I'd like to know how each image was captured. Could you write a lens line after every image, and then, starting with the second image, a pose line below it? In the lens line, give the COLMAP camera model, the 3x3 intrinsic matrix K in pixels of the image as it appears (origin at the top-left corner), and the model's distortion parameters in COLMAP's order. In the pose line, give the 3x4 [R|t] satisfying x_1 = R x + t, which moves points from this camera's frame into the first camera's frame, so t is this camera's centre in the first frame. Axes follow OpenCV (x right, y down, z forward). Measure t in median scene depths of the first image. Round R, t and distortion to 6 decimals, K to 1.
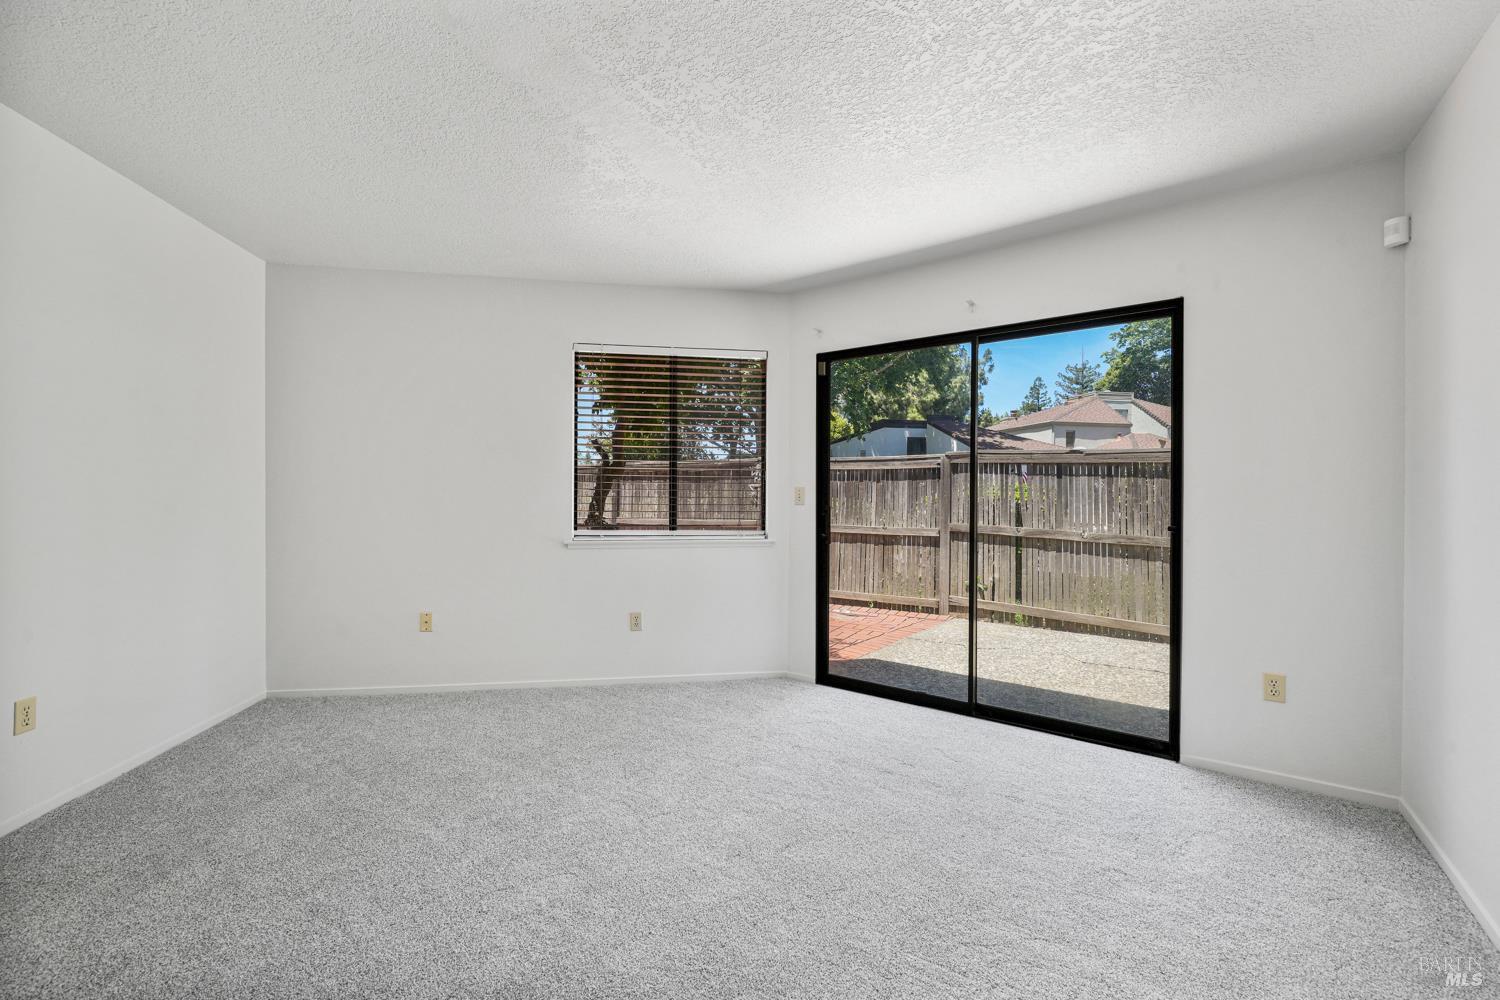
lens RADIAL K [[610.2, 0, 743.7], [0, 610.2, 496.7], [0, 0, 1]] dist [-0.001543, -0.000668]
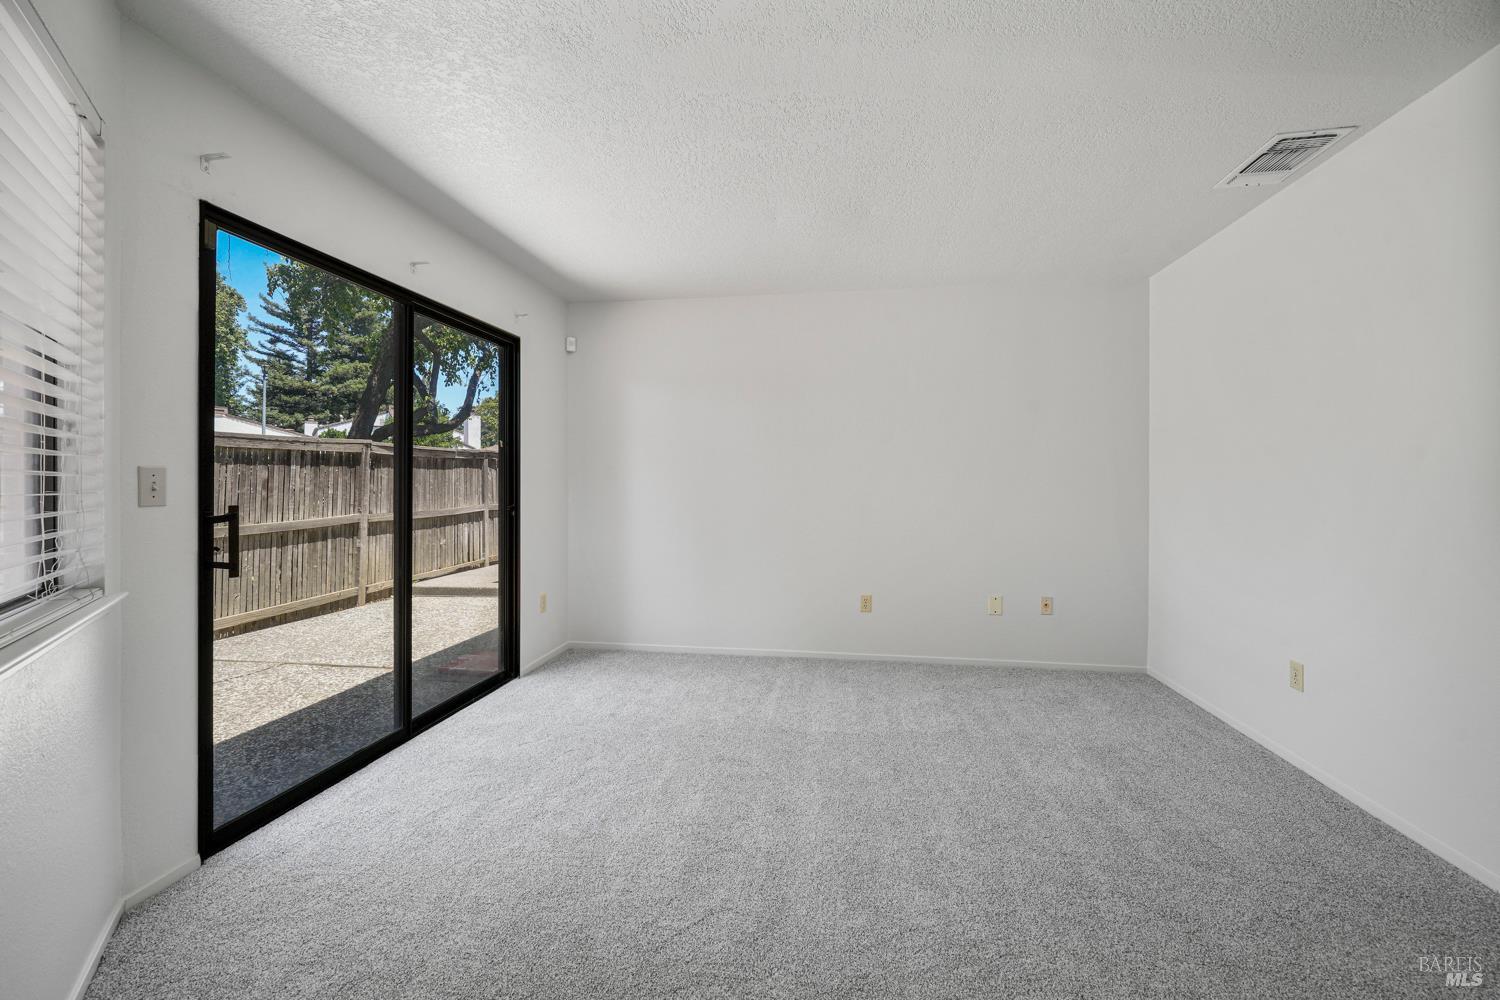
lens RADIAL K [[610.2, 0, 755.2], [0, 610.2, 481.2], [0, 0, 1]] dist [-0.001543, -0.000668]
pose [[-0.472221, -0.001738, 0.881479, -0.530026], [-0.000962, 0.999998, 0.001457, -0.006491], [-0.881480, -0.000160, -0.472222, 0.837765]]
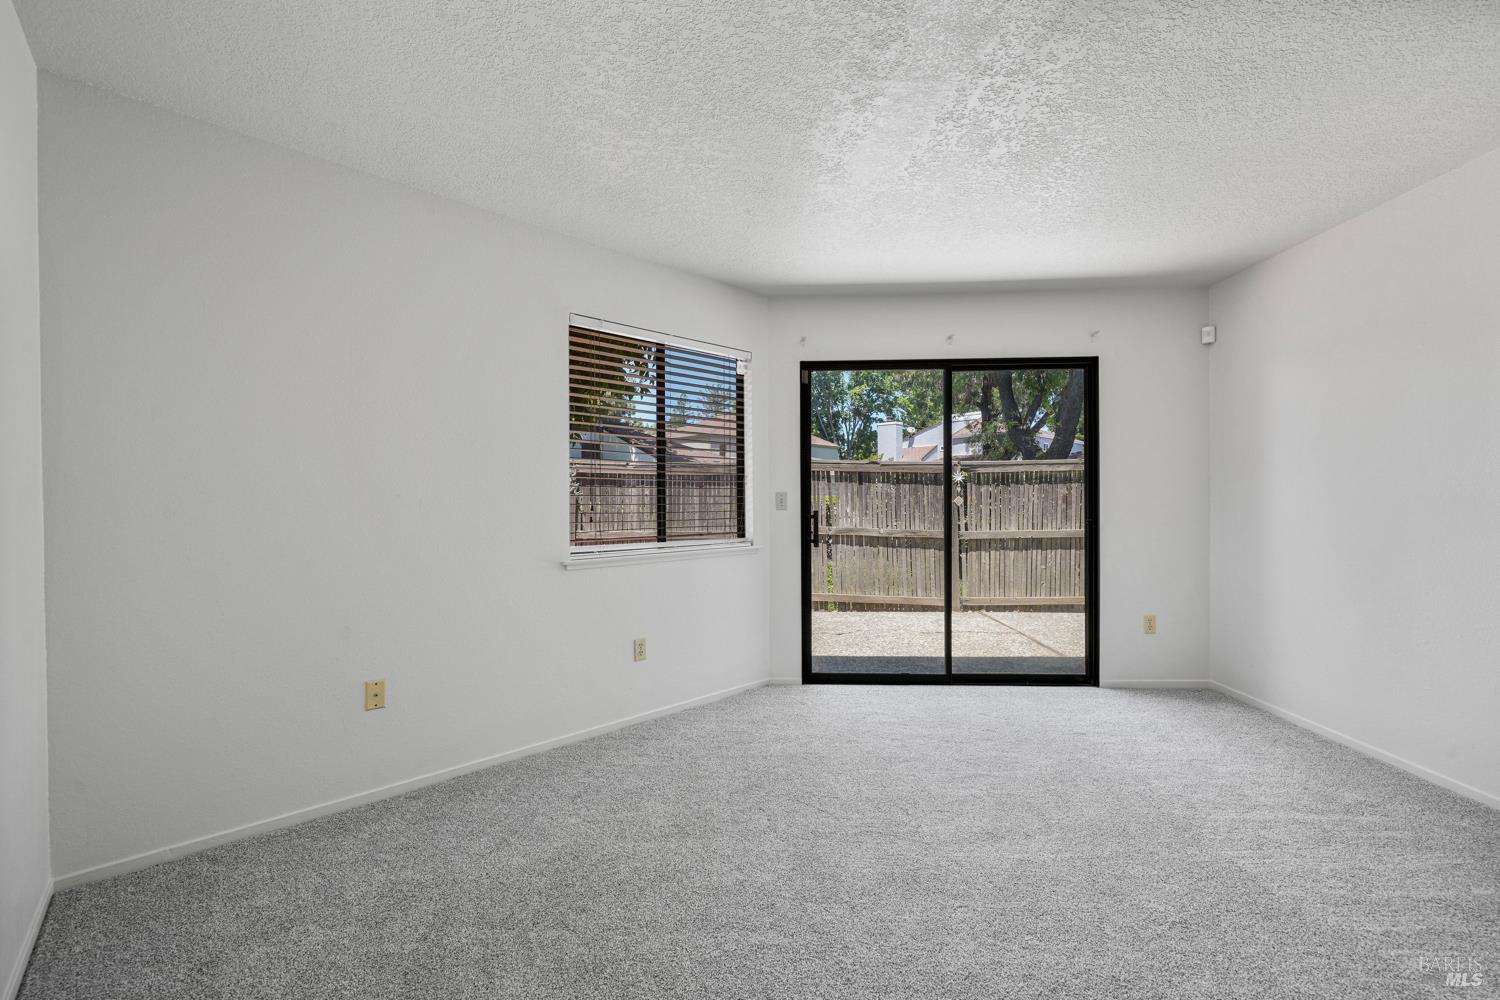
lens RADIAL K [[610.2, 0, 752.1], [0, 610.2, 503.6], [0, 0, 1]] dist [-0.001543, -0.000668]
pose [[0.826988, -0.012917, 0.562071, -0.523039], [0.011668, 0.999915, 0.005812, -0.003852], [-0.562098, 0.001752, 0.827069, 0.201260]]
